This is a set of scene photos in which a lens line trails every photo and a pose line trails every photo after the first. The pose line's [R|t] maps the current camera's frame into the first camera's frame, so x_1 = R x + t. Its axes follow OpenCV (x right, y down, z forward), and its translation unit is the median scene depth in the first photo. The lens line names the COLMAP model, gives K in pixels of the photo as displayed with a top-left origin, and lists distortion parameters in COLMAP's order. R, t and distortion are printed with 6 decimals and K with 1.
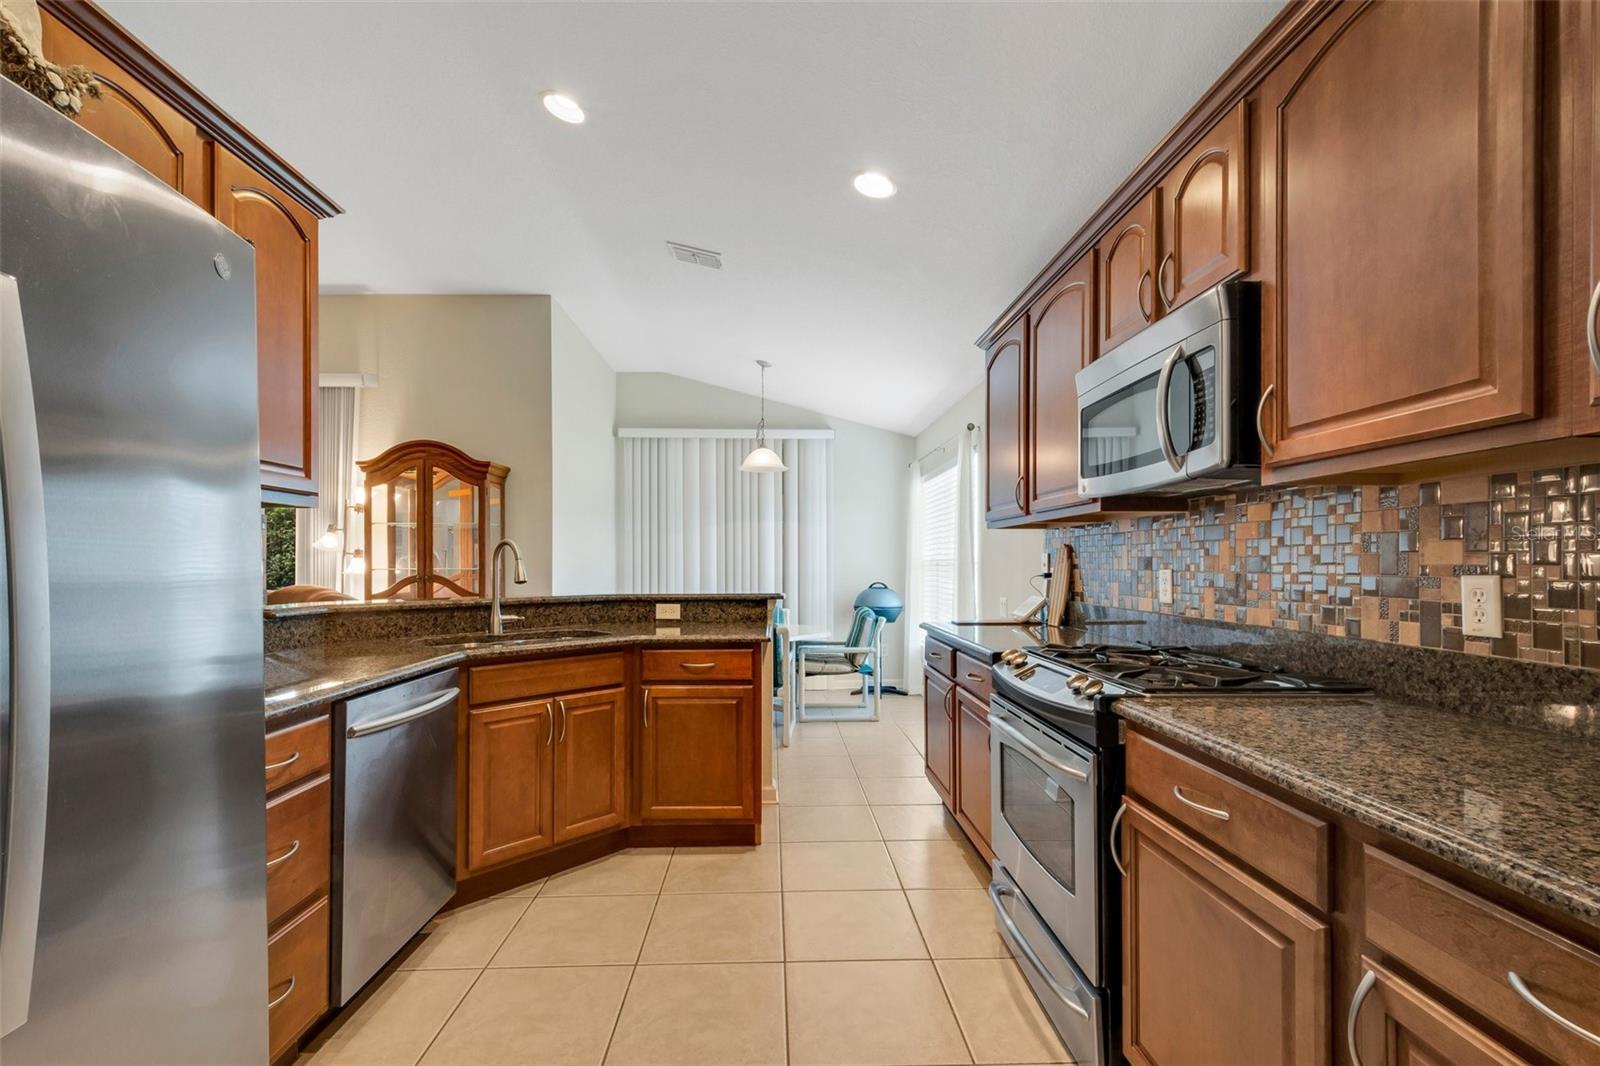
lens RADIAL K [[707.6, 0, 781.6], [0, 707.6, 567.4], [0, 0, 1]] dist [0.016211, -0.006190]
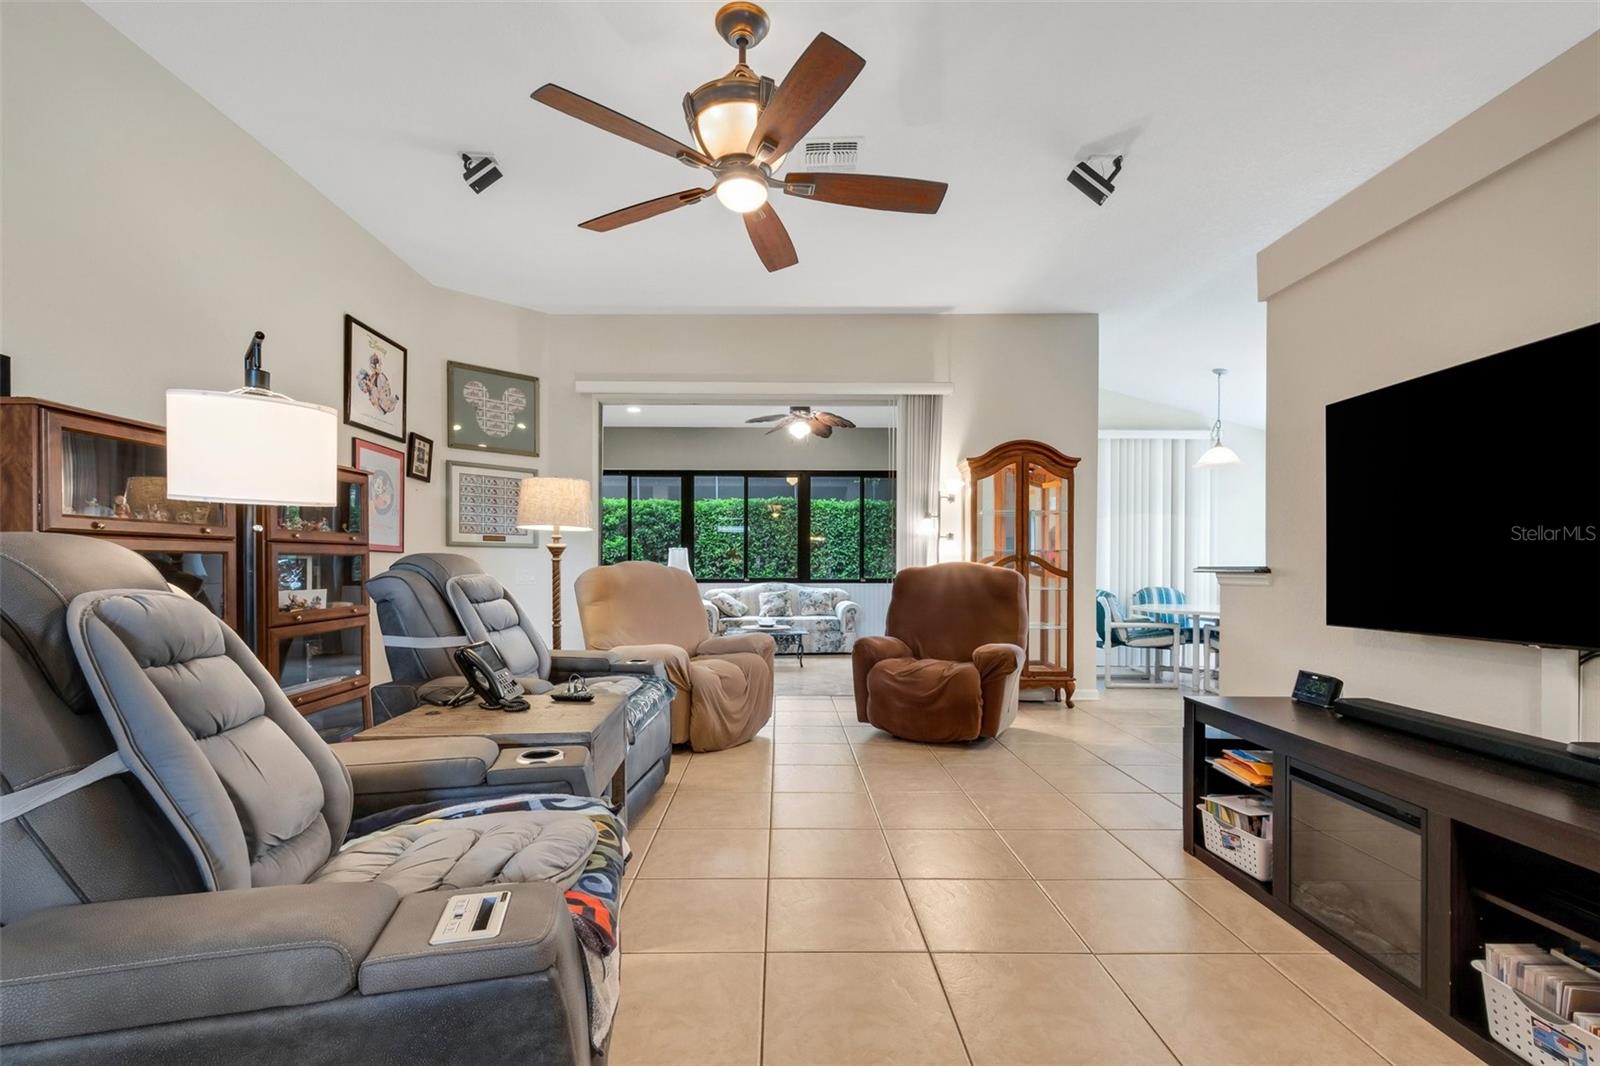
lens RADIAL K [[707.6, 0, 781.6], [0, 707.6, 567.4], [0, 0, 1]] dist [0.016211, -0.006190]
pose [[0.999954, 0.005242, -0.008059, -1.552174], [-0.005270, 0.999980, -0.003510, 0.065111], [0.008040, 0.003553, 0.999961, -0.296529]]
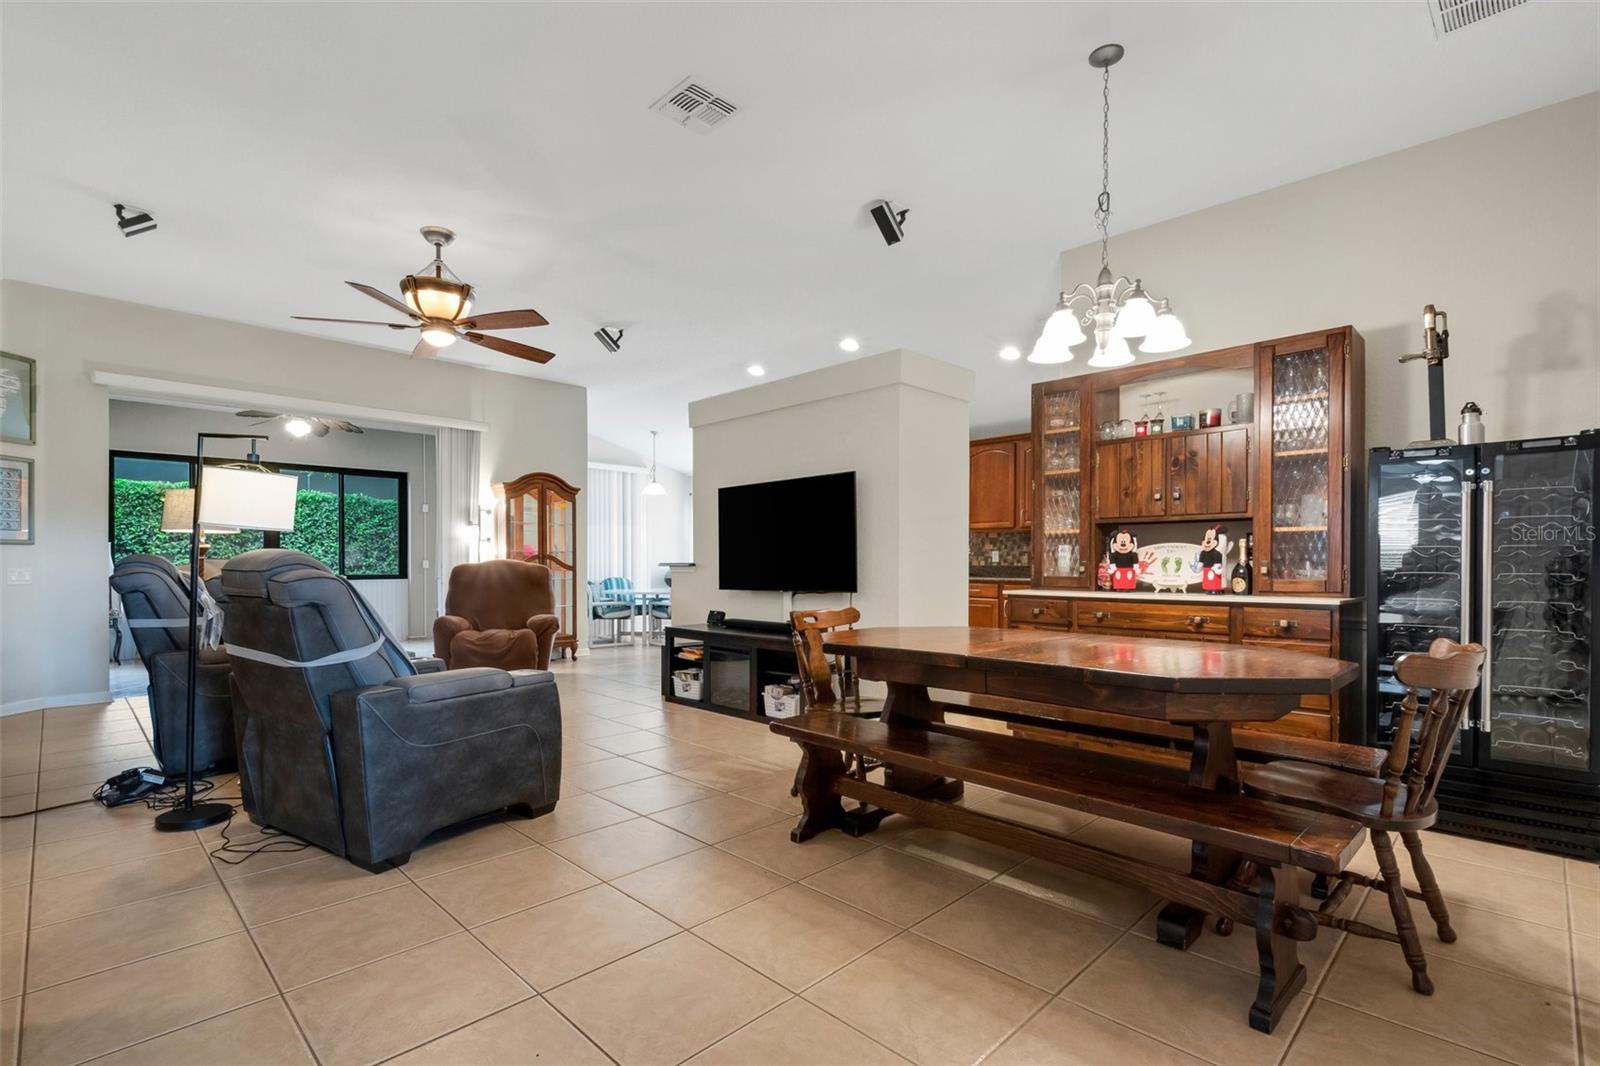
lens RADIAL K [[745.5, 0, 796.0], [0, 745.5, 568.0], [0, 0, 1]] dist [0.016126, -0.011612]
pose [[0.717955, -0.002491, 0.696085, -2.231032], [0.002446, 0.999996, 0.001056, 0.071443], [-0.696085, 0.000944, 0.717959, -1.111508]]
